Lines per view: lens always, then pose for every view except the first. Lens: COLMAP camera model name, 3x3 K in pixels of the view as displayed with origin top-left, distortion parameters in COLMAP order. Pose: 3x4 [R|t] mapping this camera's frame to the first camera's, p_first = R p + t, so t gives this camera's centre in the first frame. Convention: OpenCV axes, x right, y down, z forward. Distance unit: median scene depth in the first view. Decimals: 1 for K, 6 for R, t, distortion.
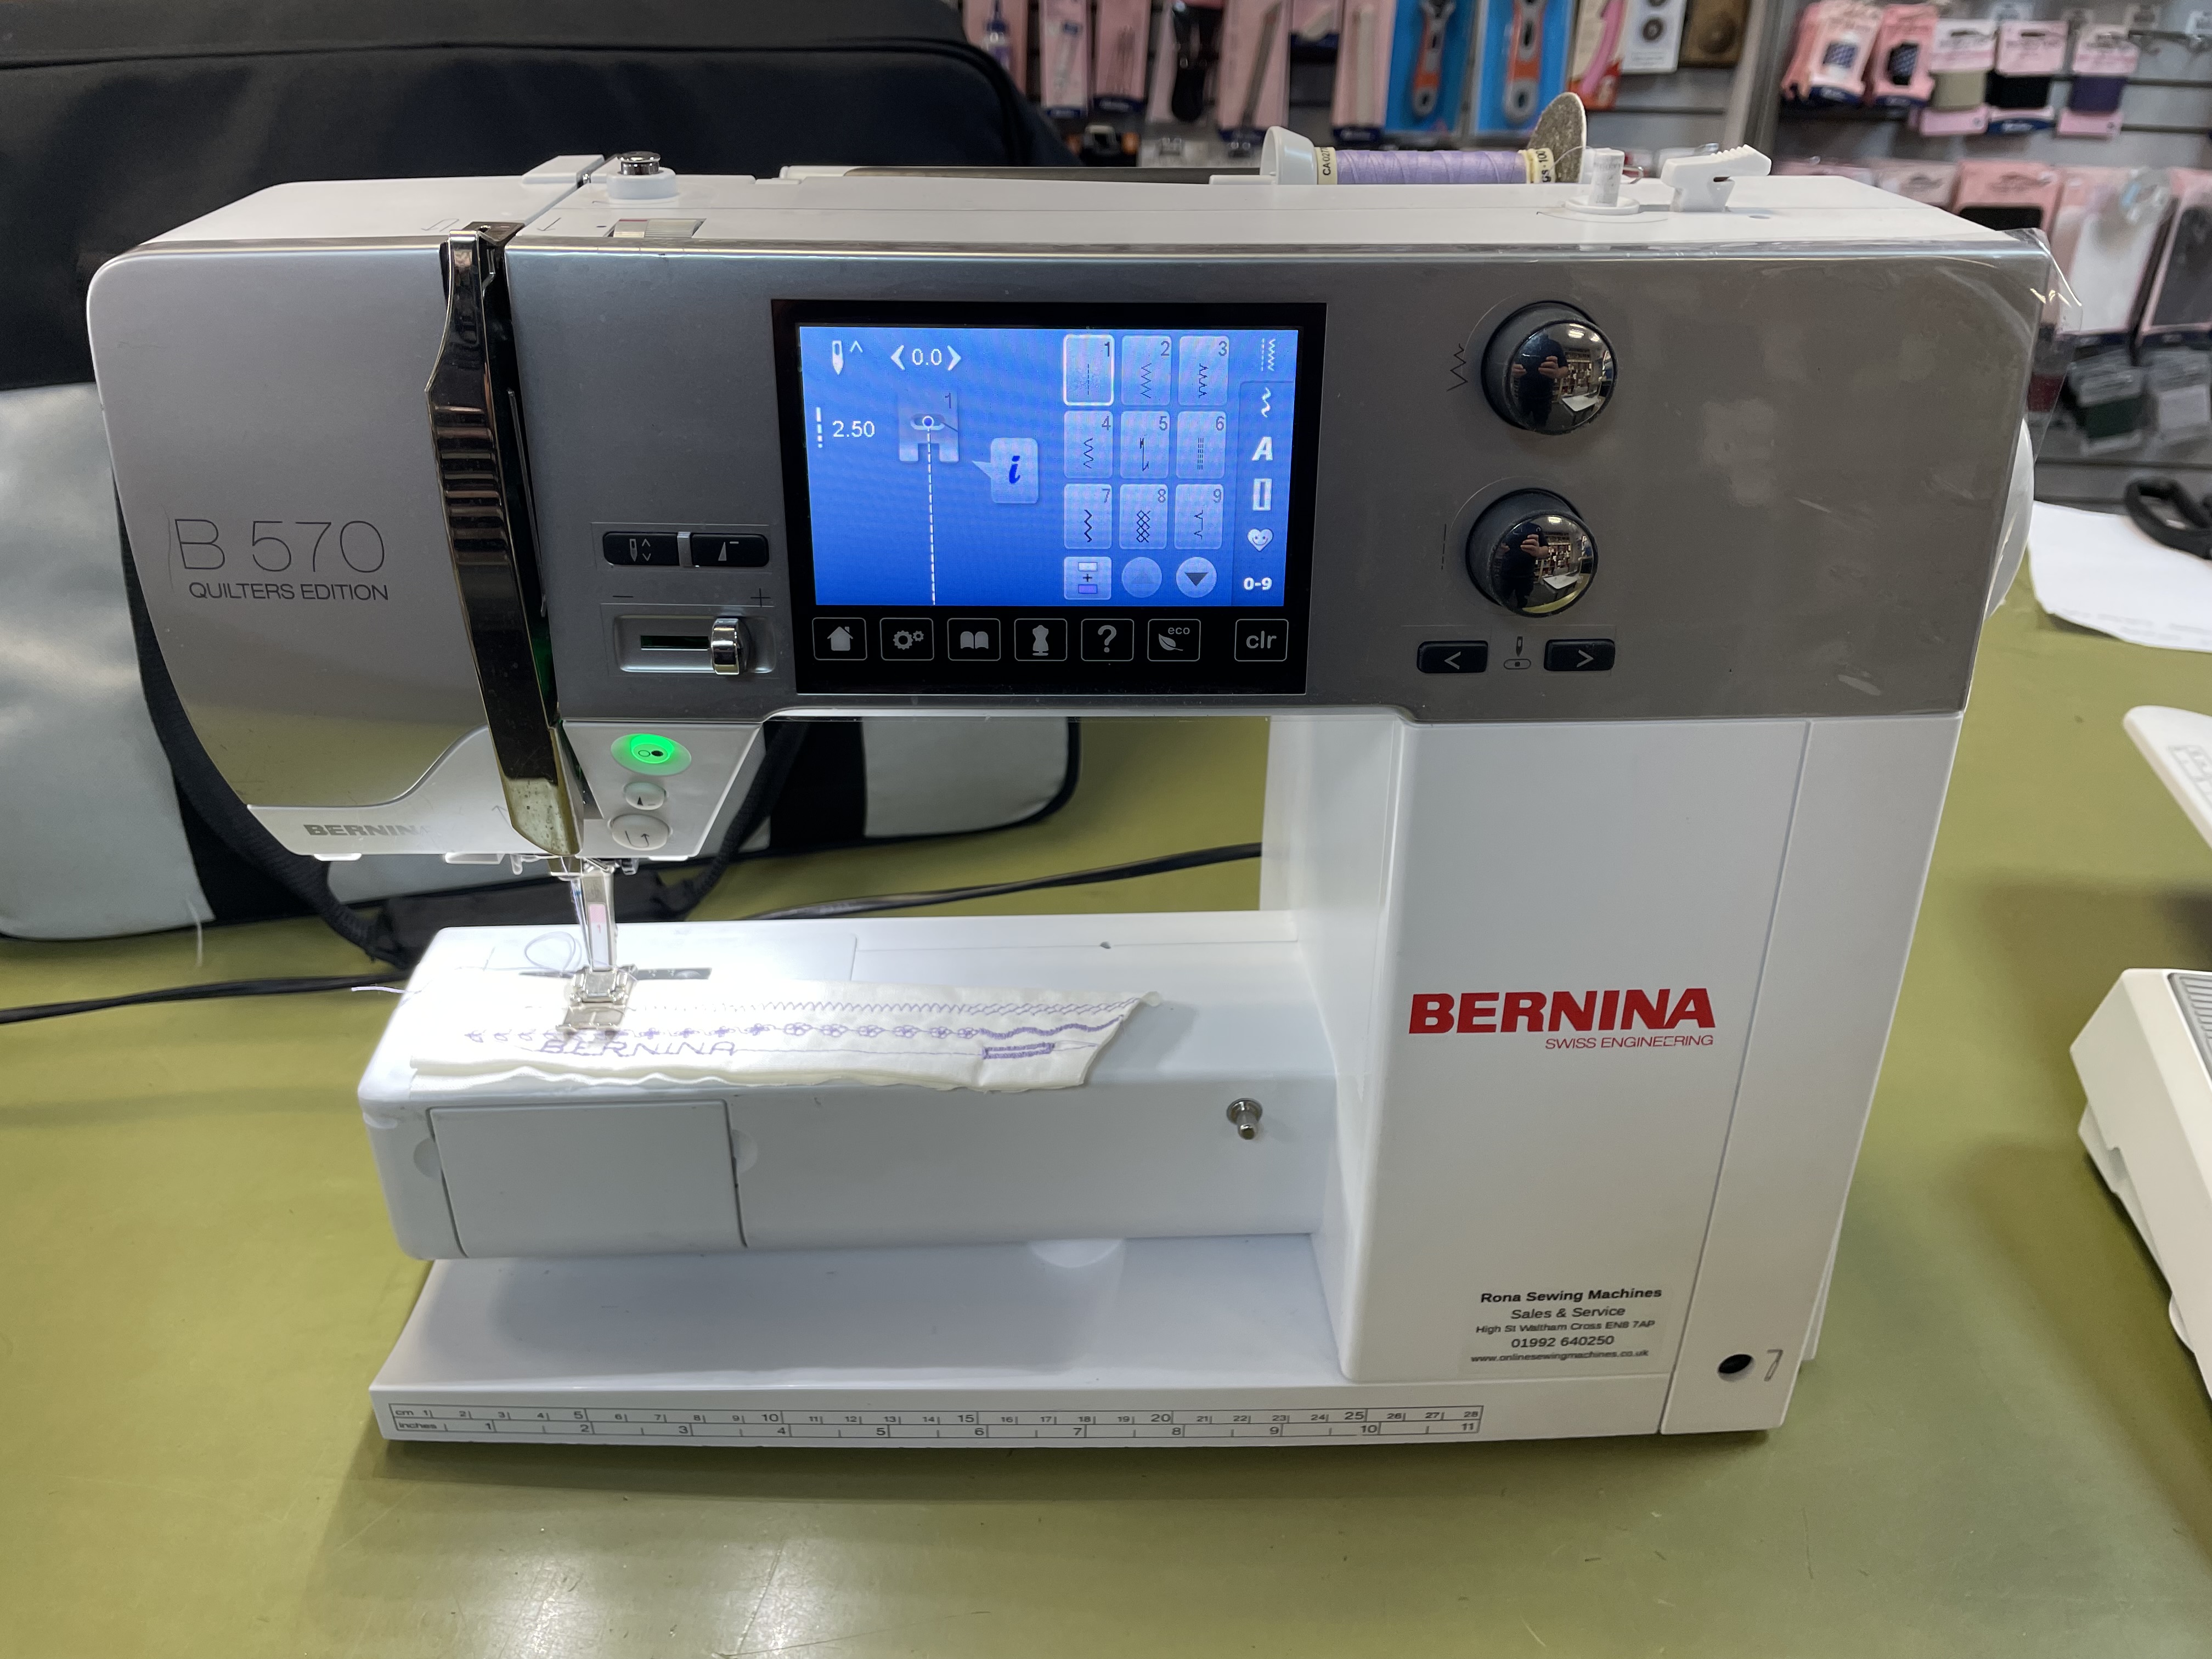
lens RADIAL K [[1709.9, 0, 1104.6], [0, 1709.9, 855.4], [0, 0, 1]] dist [0.071692, -0.102980]
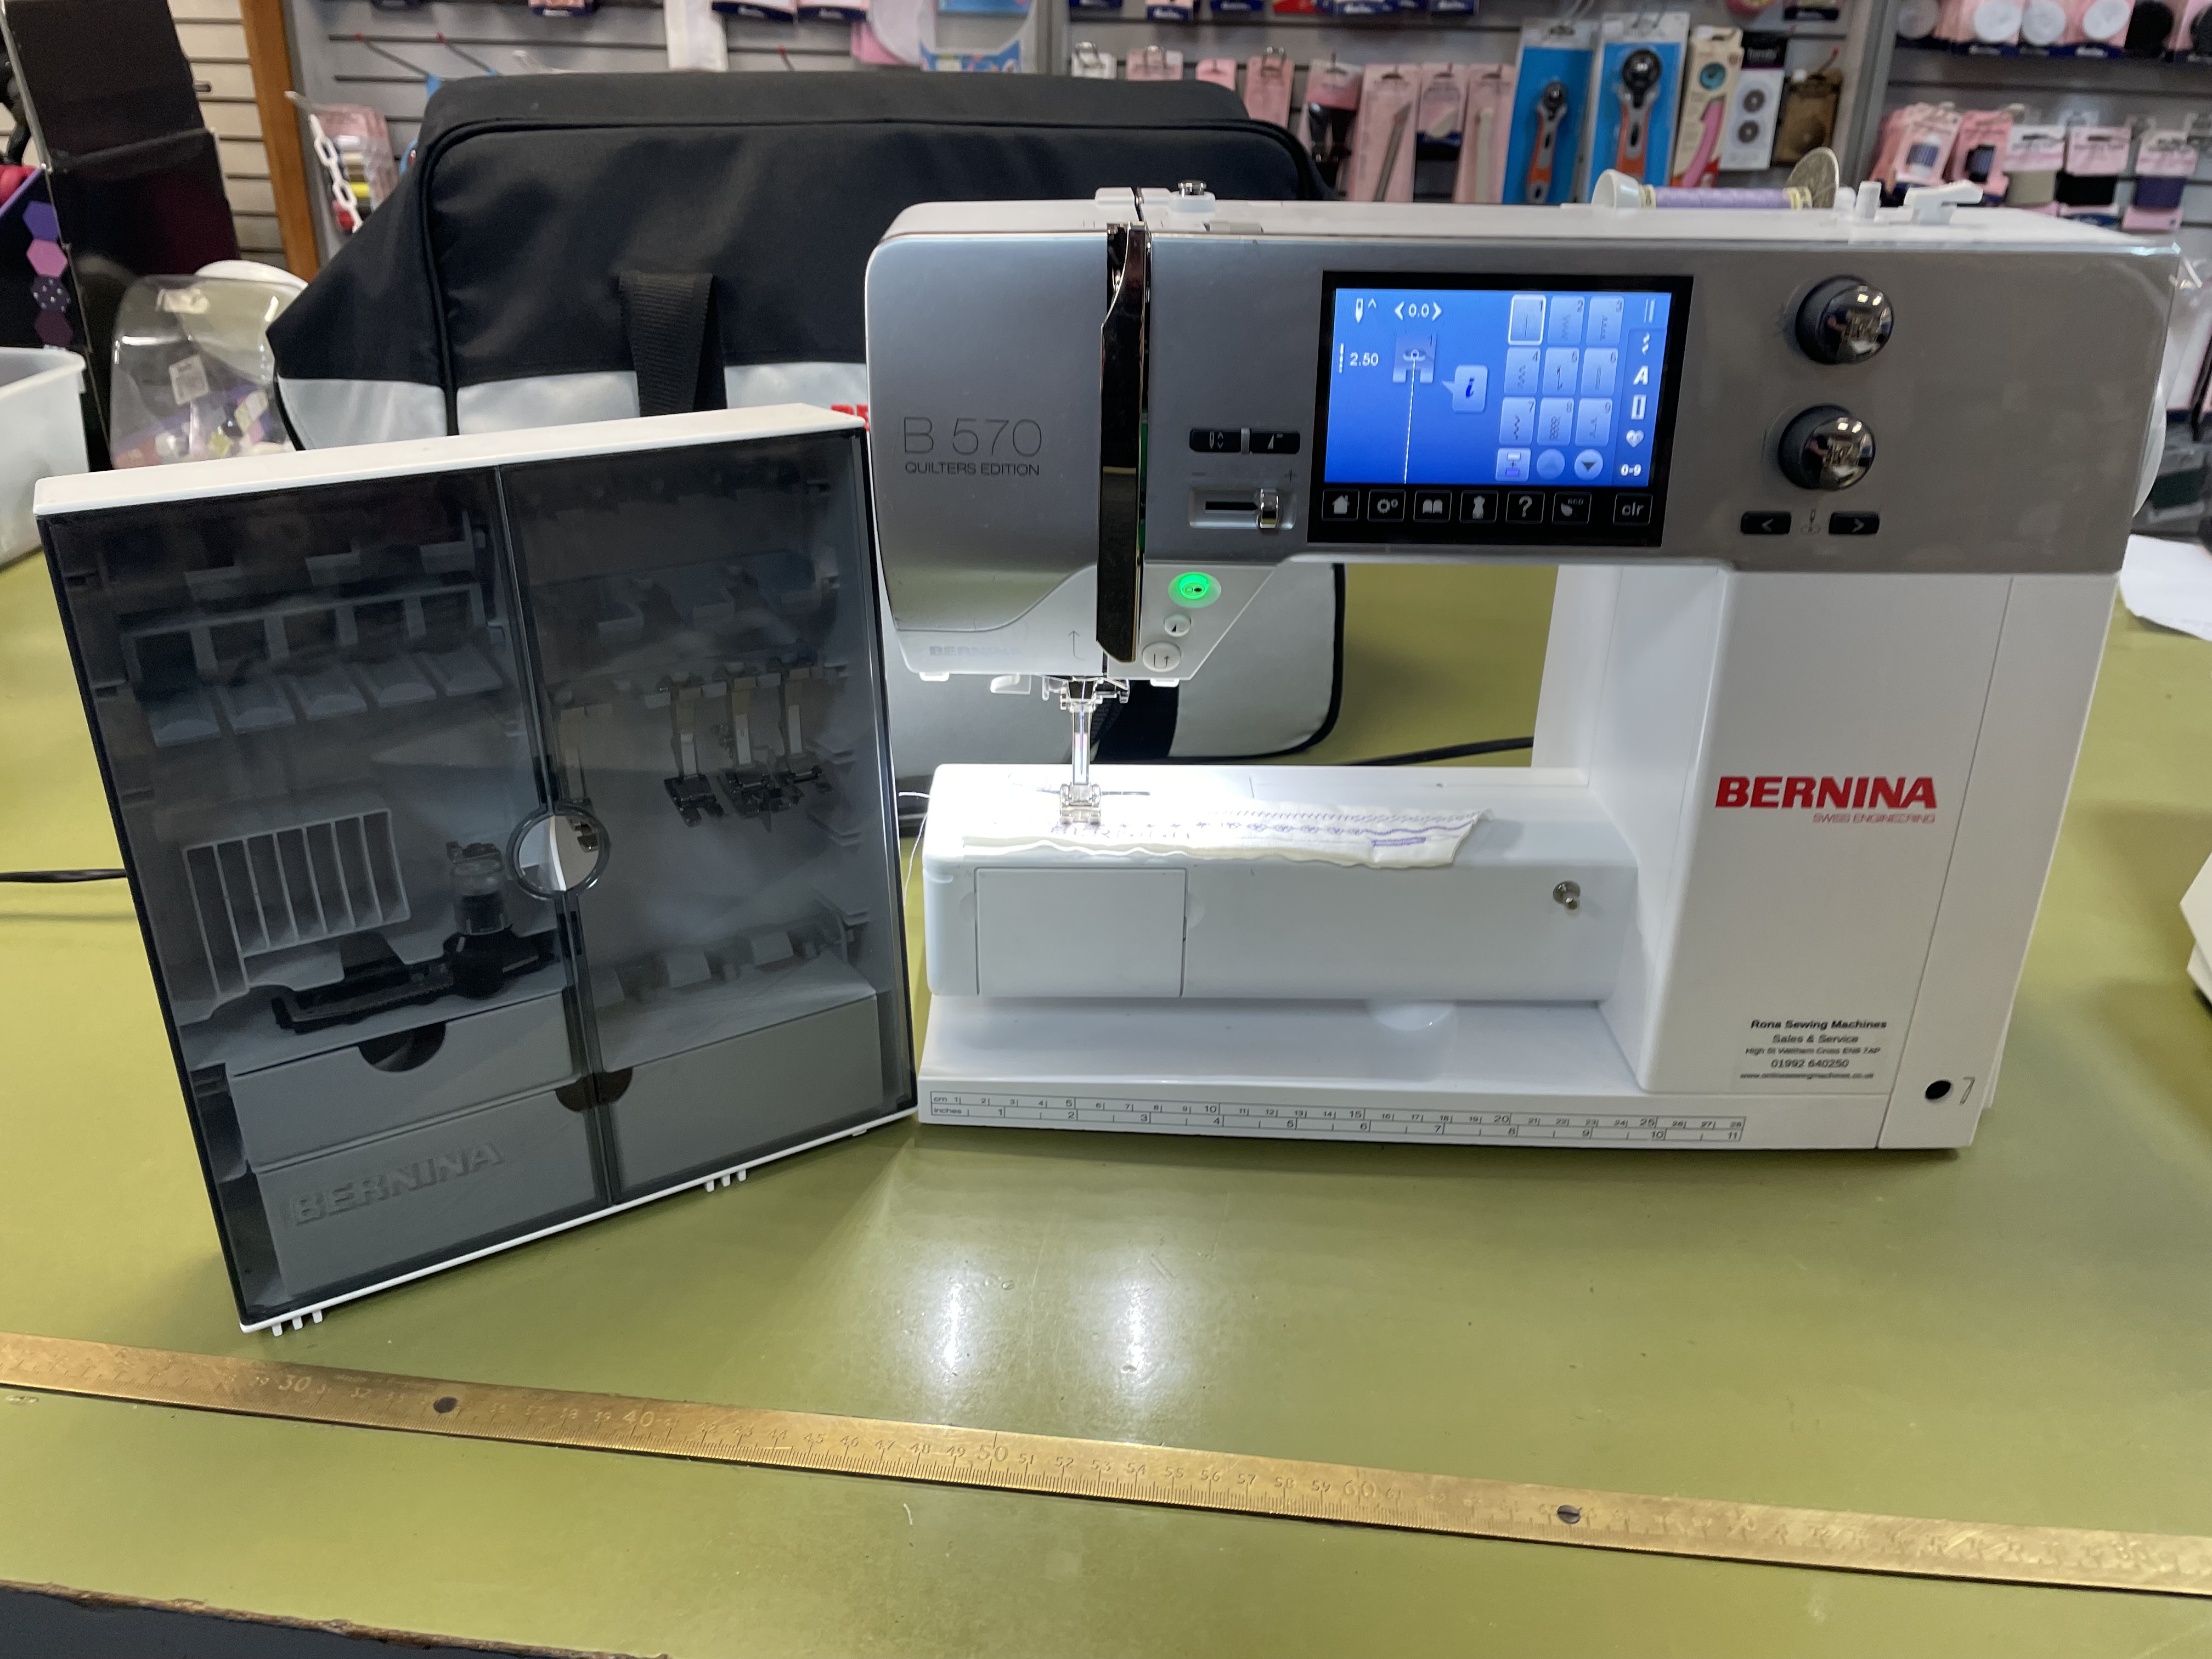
lens RADIAL K [[1709.9, 0, 1104.5], [0, 1709.9, 847.2], [0, 0, 1]] dist [0.071692, -0.102980]
pose [[0.999524, 0.018926, -0.024355, -0.249324], [-0.020236, 0.998295, -0.054741, 0.197306], [0.023278, 0.055208, 0.998203, -0.355018]]
